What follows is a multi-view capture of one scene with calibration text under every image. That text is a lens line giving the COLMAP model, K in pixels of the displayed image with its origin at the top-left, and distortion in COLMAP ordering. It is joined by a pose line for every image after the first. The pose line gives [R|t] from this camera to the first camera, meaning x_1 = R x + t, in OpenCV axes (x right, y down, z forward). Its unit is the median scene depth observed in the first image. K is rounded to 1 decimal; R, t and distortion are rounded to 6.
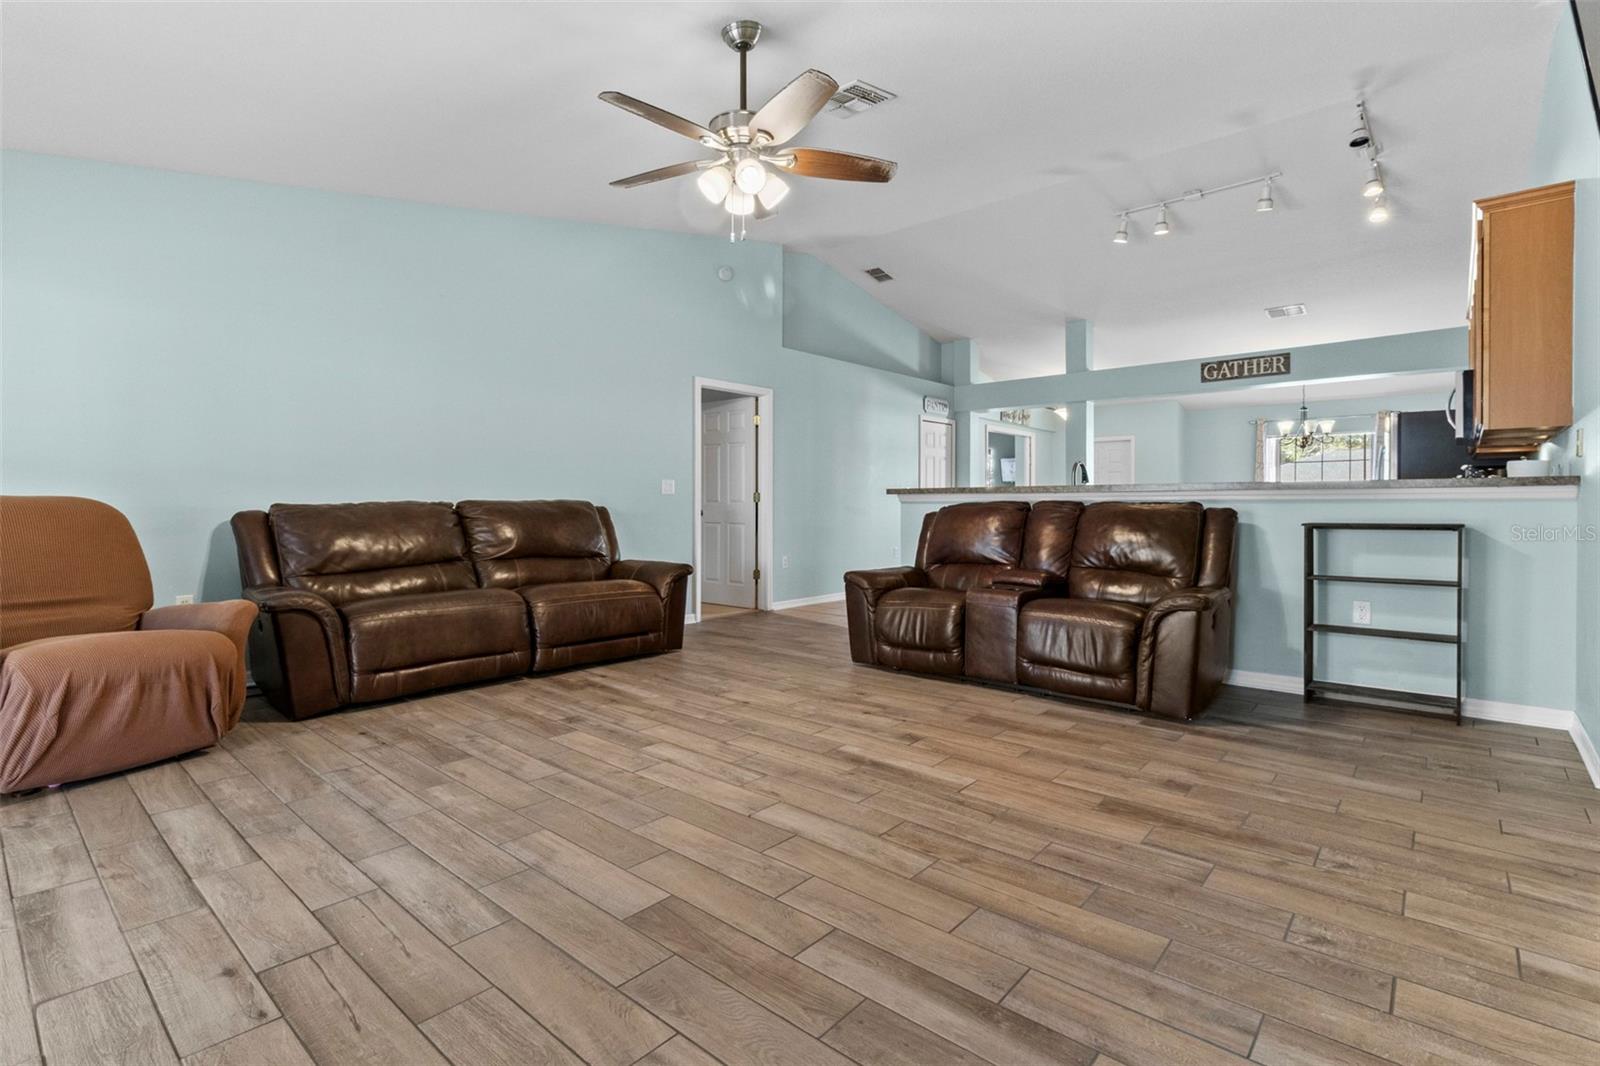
lens RADIAL K [[743.0, 0, 804.7], [0, 743.0, 519.7], [0, 0, 1]] dist [0.001234, 0.000450]
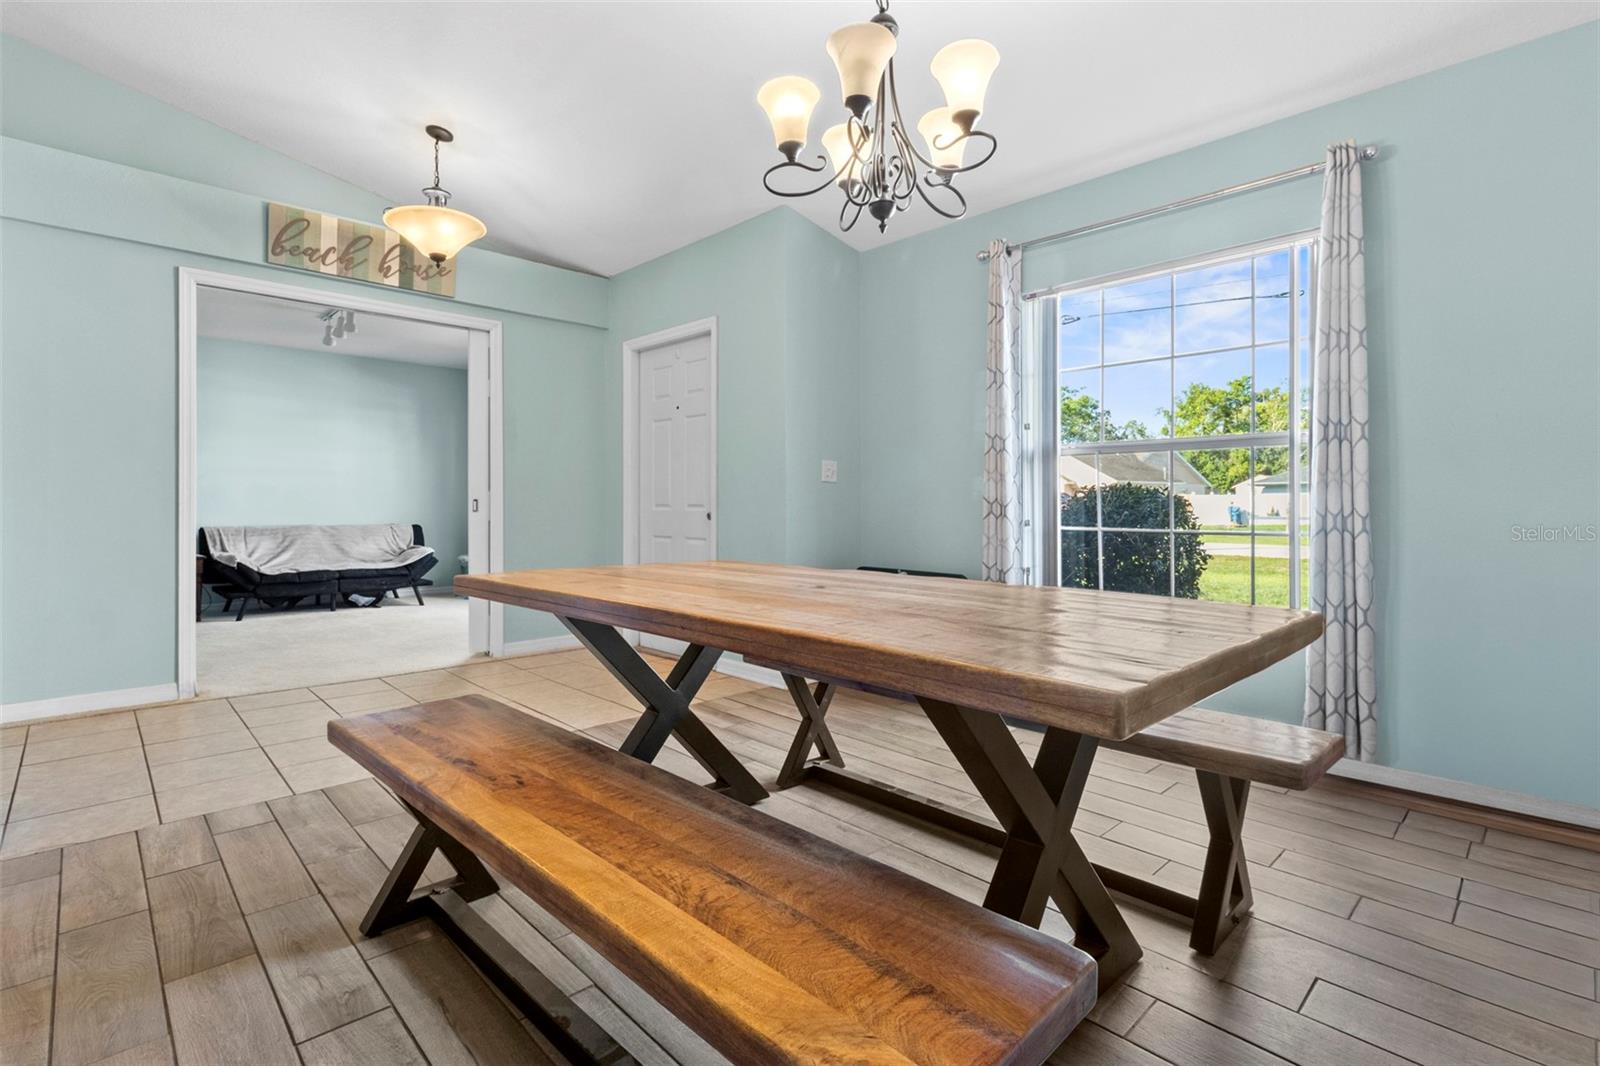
lens RADIAL K [[743.0, 0, 800.5], [0, 743.0, 501.0], [0, 0, 1]] dist [0.001234, 0.000450]
pose [[0.997628, -0.000629, -0.068837, 1.421572], [-0.000993, 0.999723, -0.023525, -0.026265], [0.068833, 0.023537, 0.997351, 1.724197]]
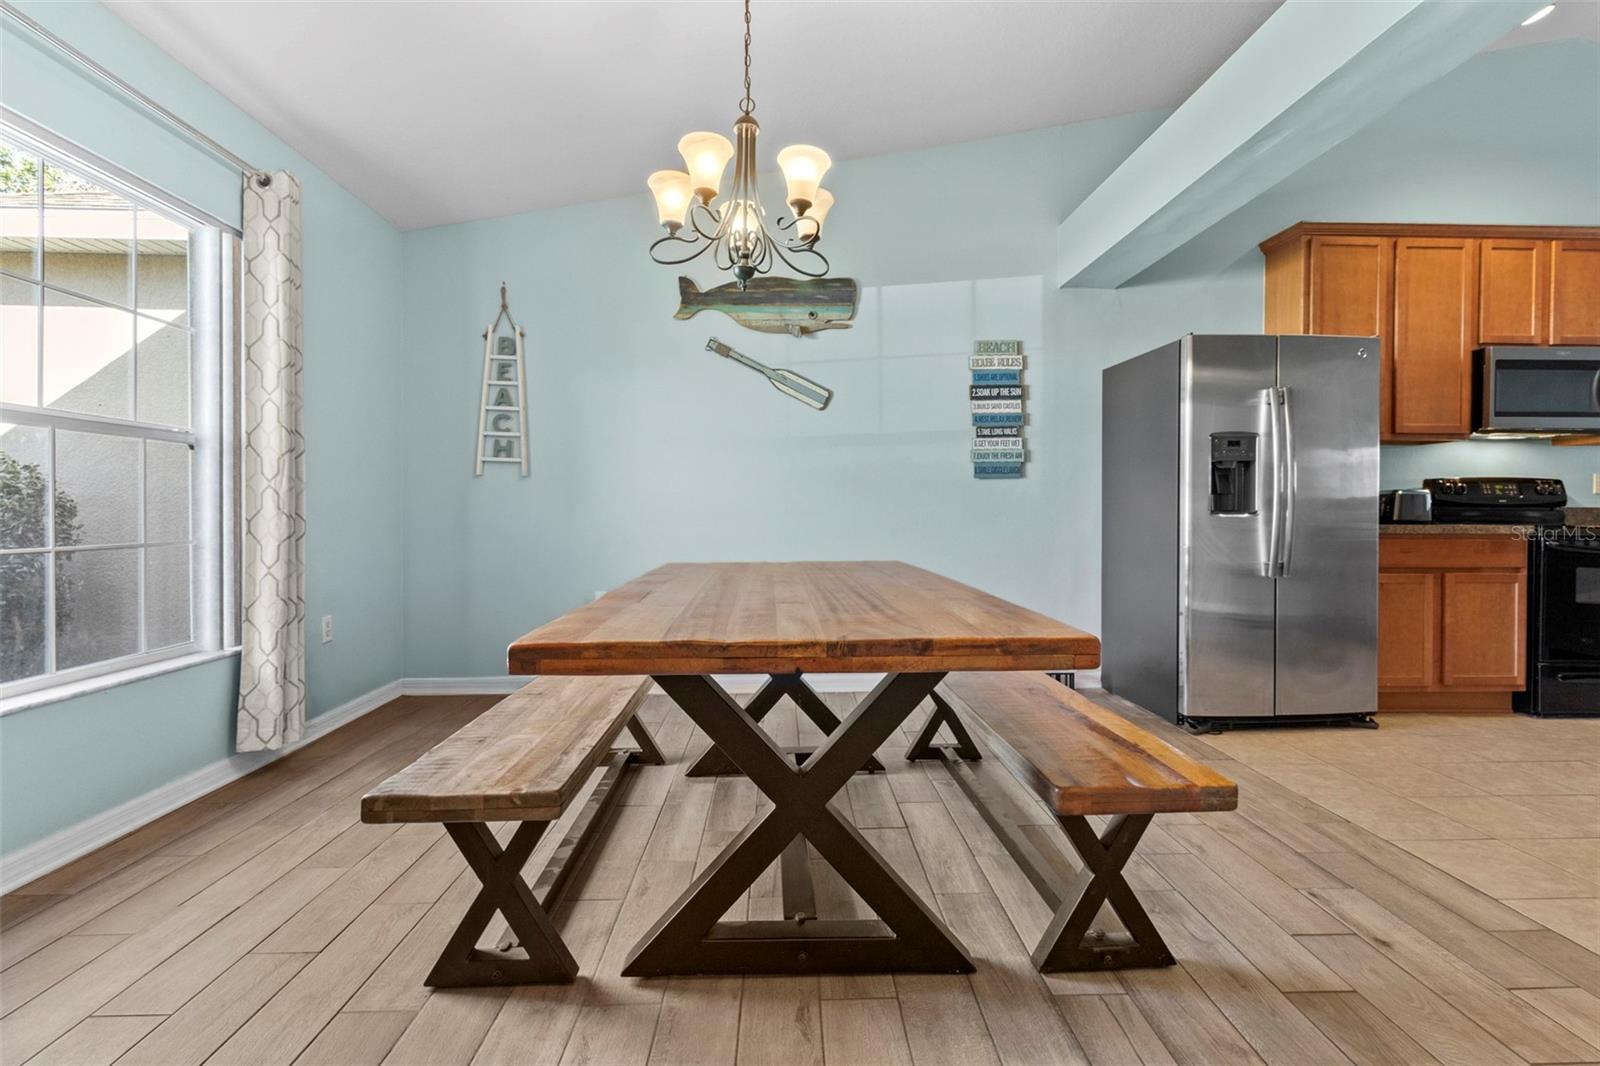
lens RADIAL K [[743.0, 0, 803.3], [0, 743.0, 520.5], [0, 0, 1]] dist [0.001234, 0.000450]
pose [[-0.688876, -0.011655, 0.724786, 1.011903], [0.008311, 0.999678, 0.023974, -0.041407], [-0.724832, 0.022539, -0.688557, 2.517220]]
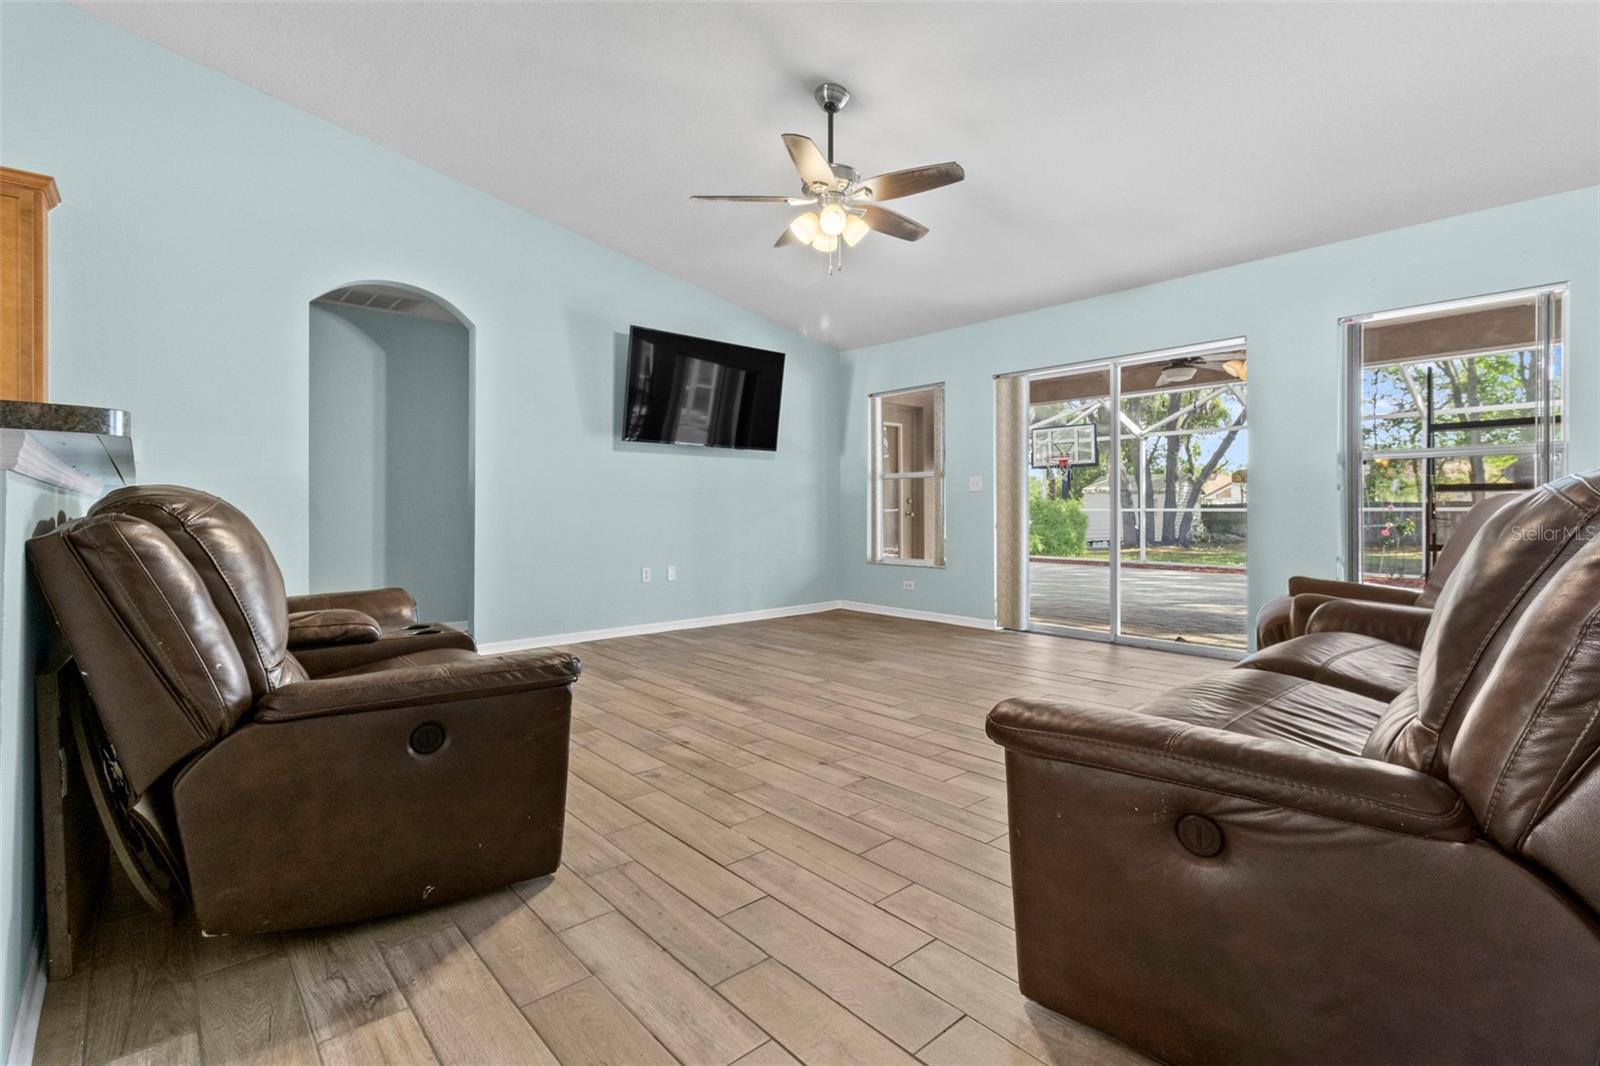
lens RADIAL K [[743.0, 0, 804.6], [0, 743.0, 512.6], [0, 0, 1]] dist [0.001234, 0.000450]
pose [[-0.992641, 0.001434, 0.121087, -0.137933], [0.003660, 0.999828, 0.018170, -0.020033], [-0.121040, 0.018479, -0.992476, 1.610085]]
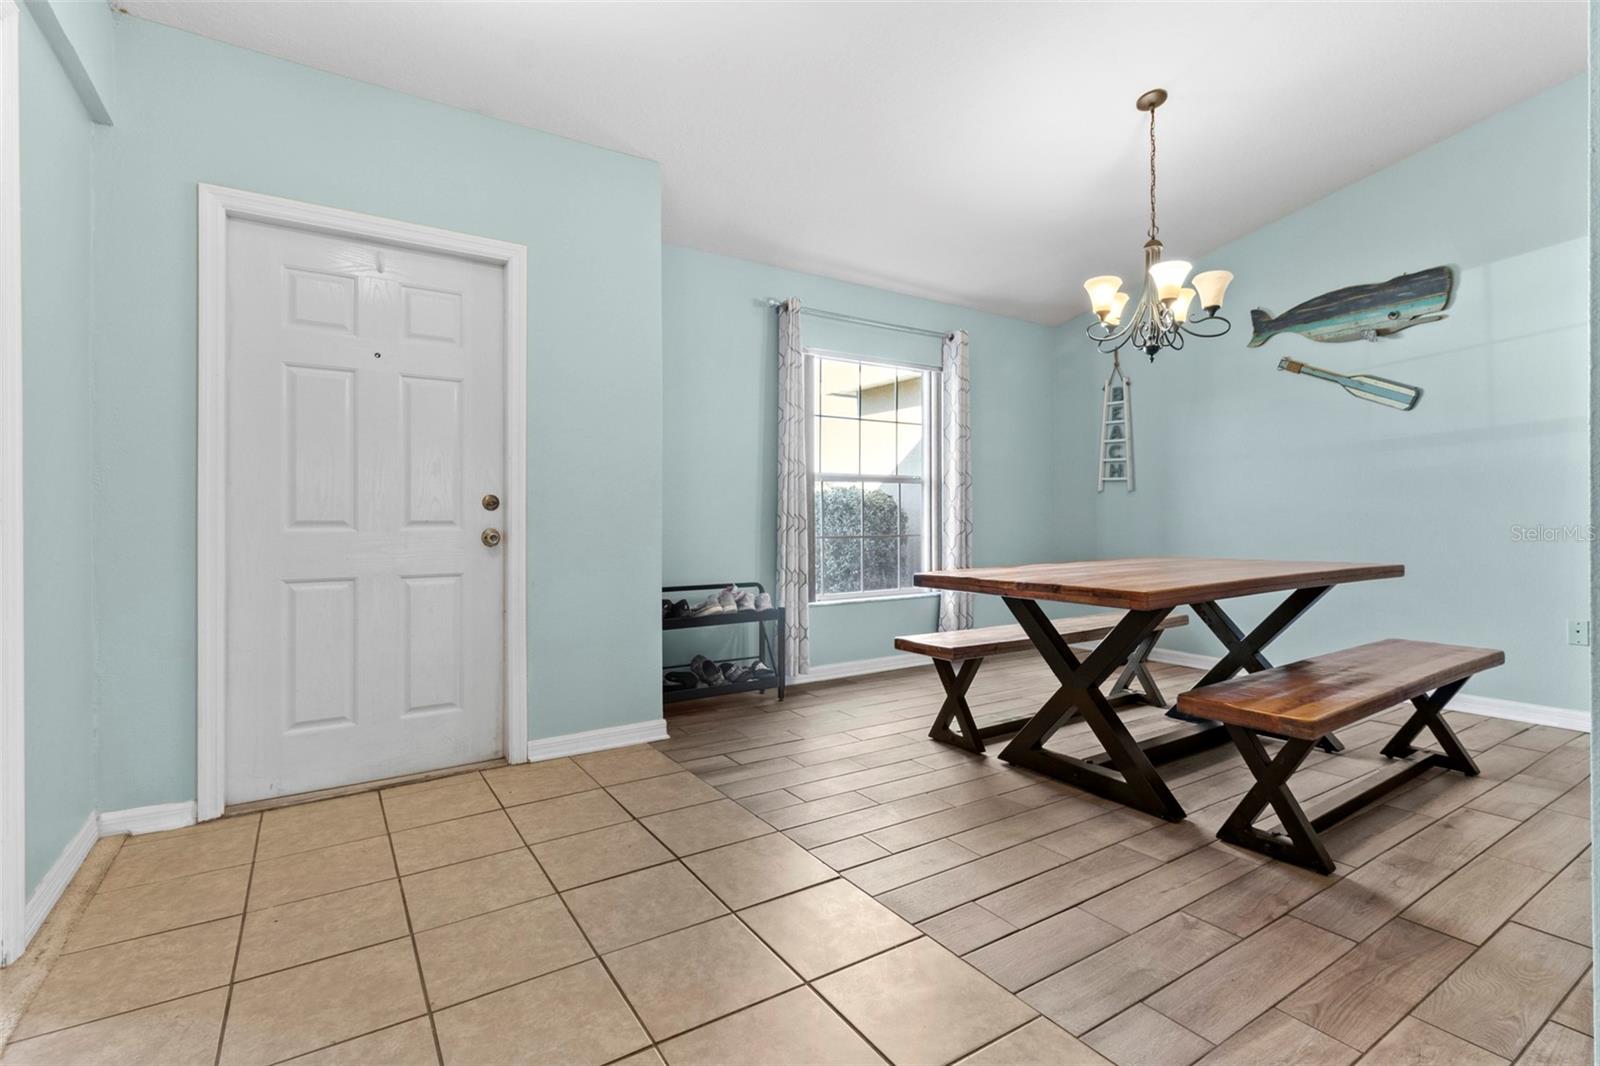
lens RADIAL K [[743.0, 0, 813.9], [0, 743.0, 514.9], [0, 0, 1]] dist [0.001234, 0.000450]
pose [[0.254349, 0.001386, 0.967112, 0.597102], [0.022273, 0.999725, -0.007291, -0.040092], [-0.966856, 0.023394, 0.254248, 2.314879]]
